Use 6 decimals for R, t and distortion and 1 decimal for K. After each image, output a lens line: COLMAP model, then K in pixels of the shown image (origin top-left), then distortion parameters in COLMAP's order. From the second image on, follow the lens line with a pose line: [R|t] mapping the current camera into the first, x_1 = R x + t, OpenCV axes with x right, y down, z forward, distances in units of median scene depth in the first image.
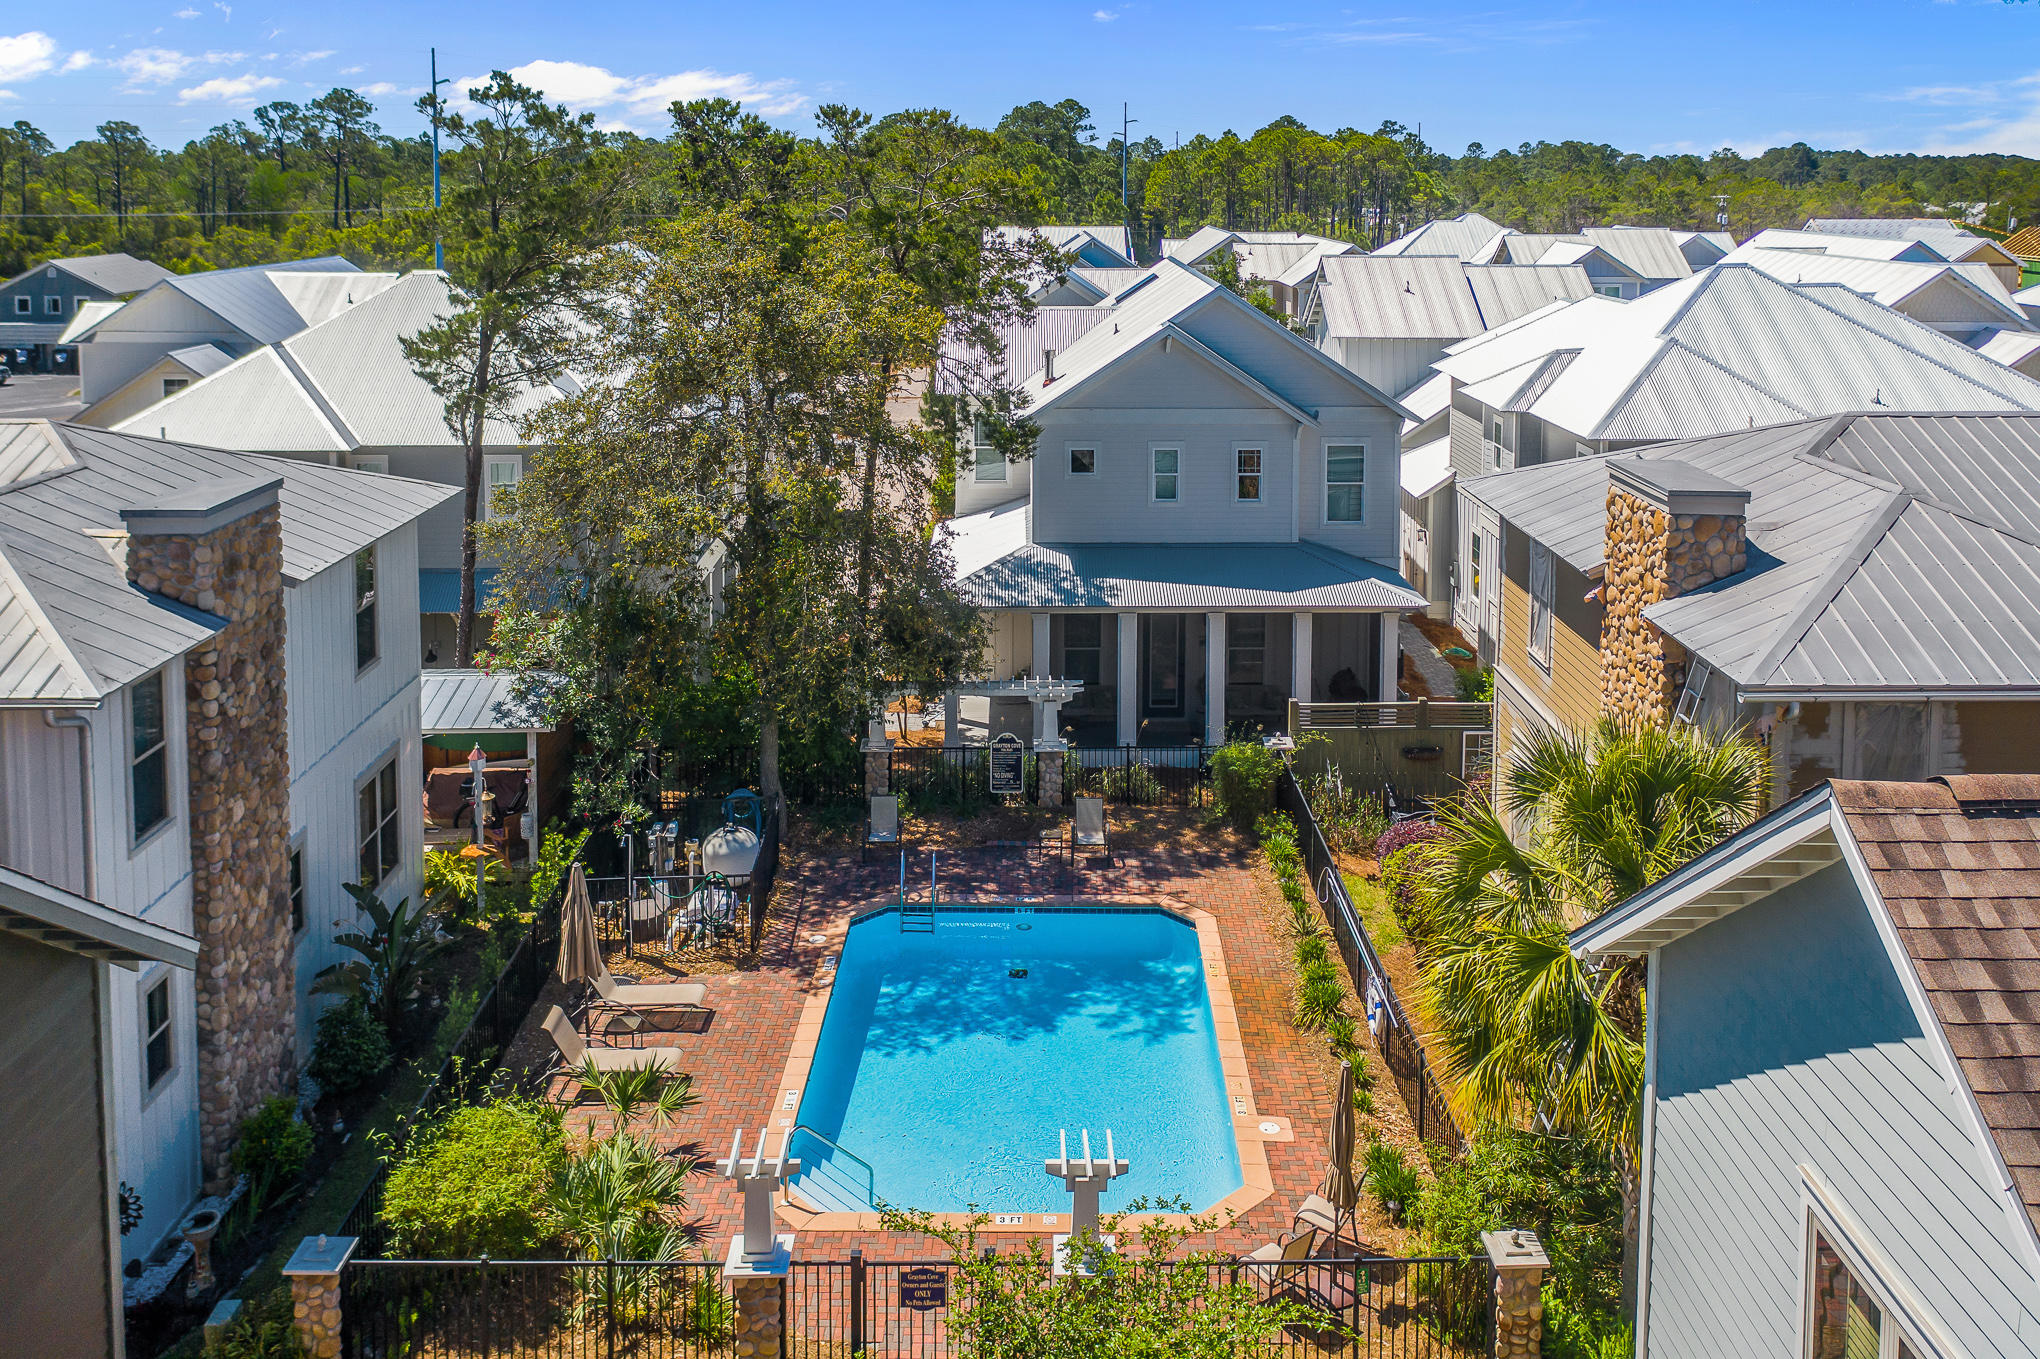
lens RADIAL K [[1638.8, 0, 1020.0], [0, 1638.8, 679.5], [0, 0, 1]] dist [-0.009175, 0.000947]
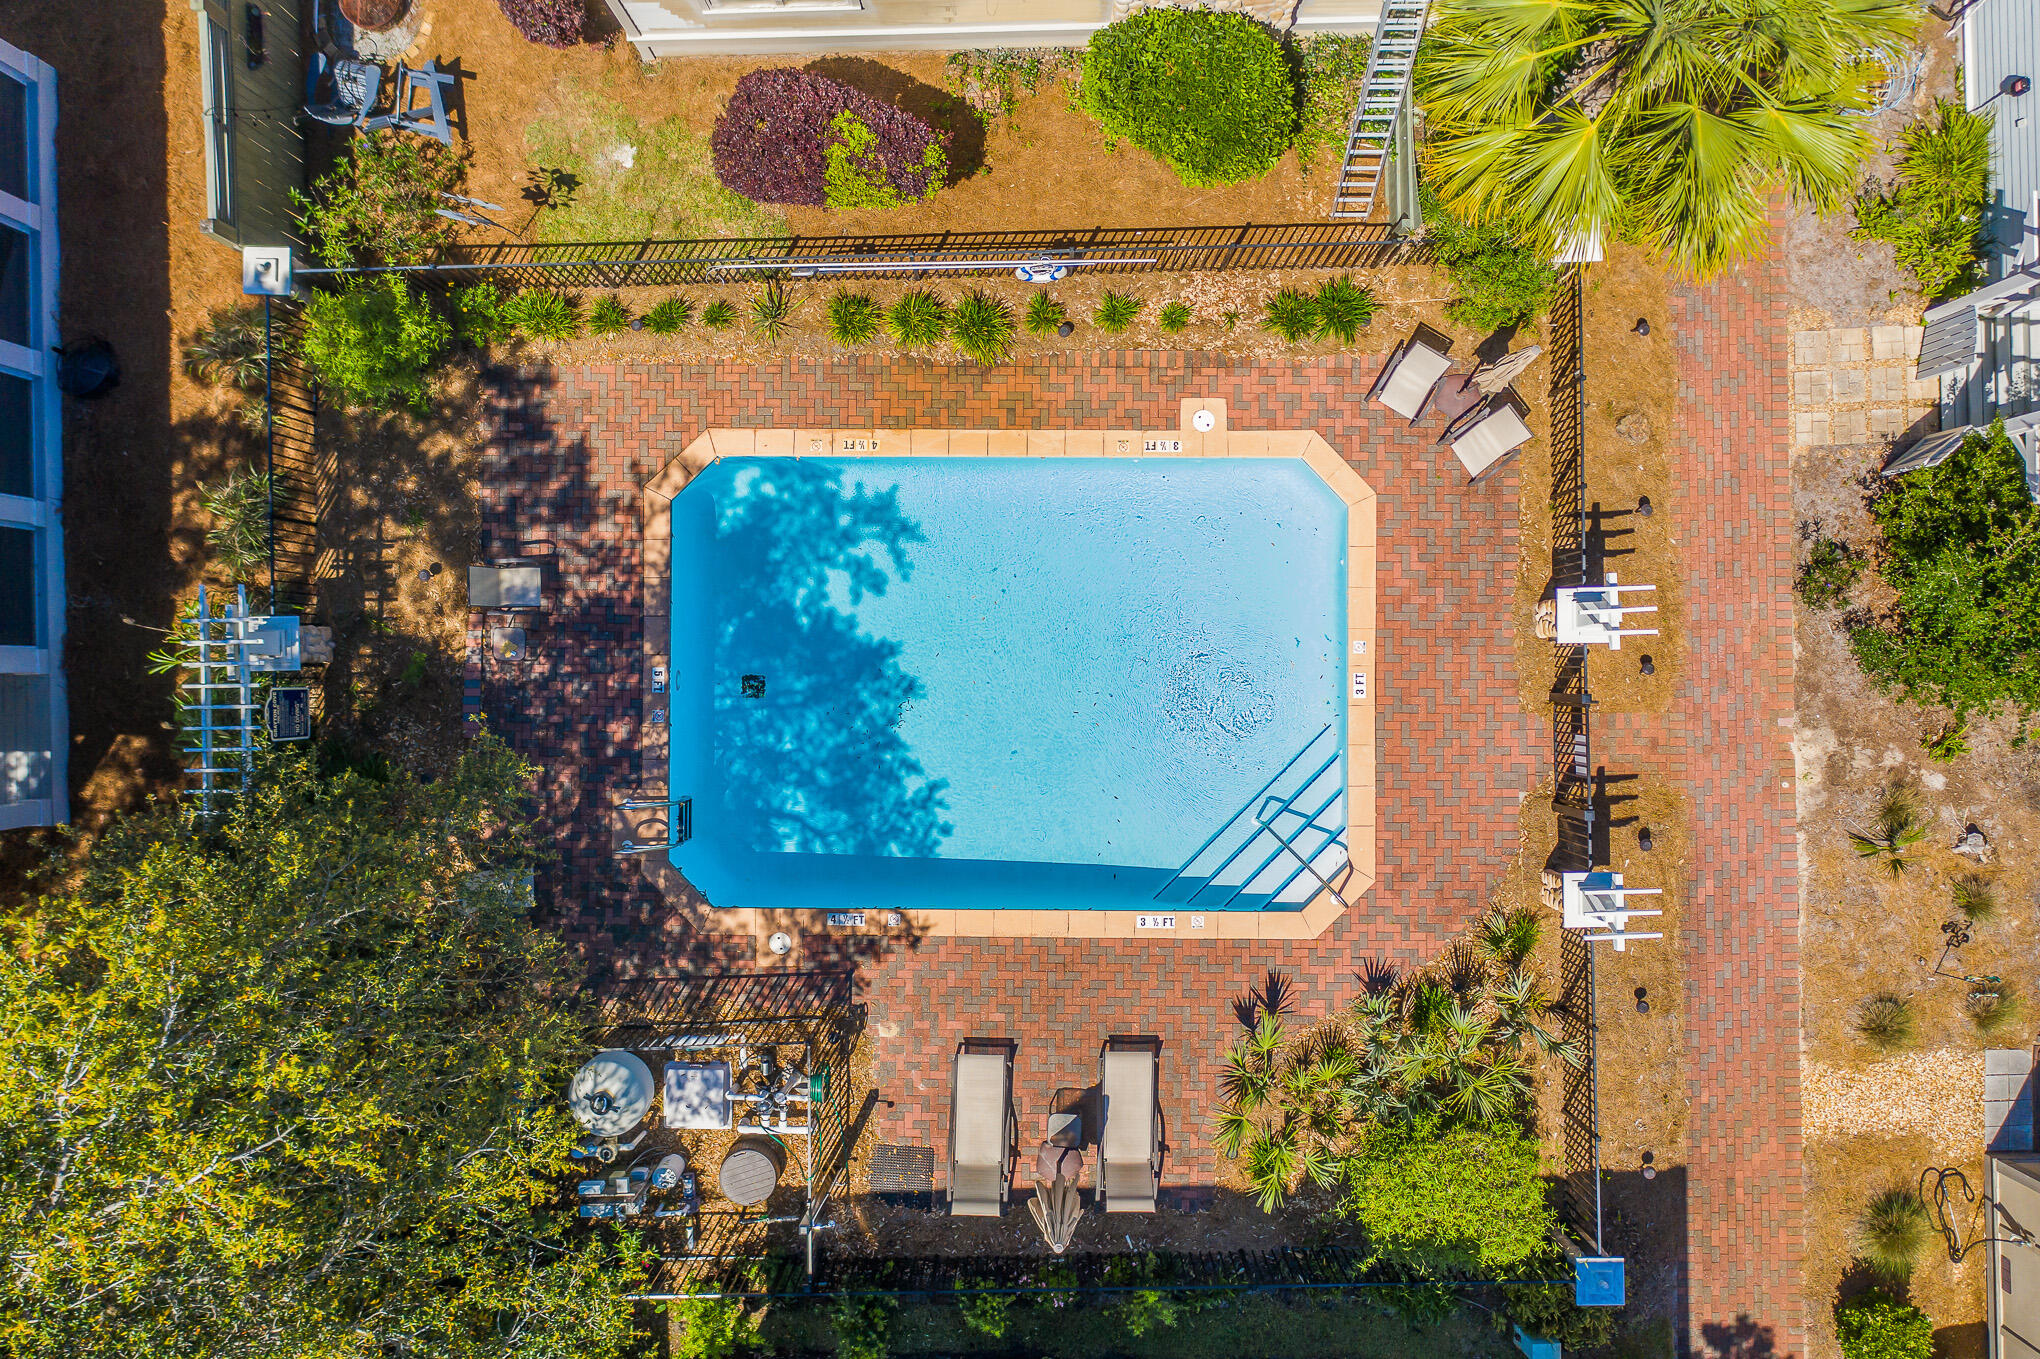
lens RADIAL K [[996.7, 0, 1020.0], [0, 996.7, 679.5], [0, 0, 1]] dist [-0.001131, 0.000011]
pose [[-0.018970, -0.999796, 0.006985, -0.002548], [0.307701, 0.000809, 0.951483, -0.267281], [-0.951294, 0.020199, 0.307623, 0.766635]]
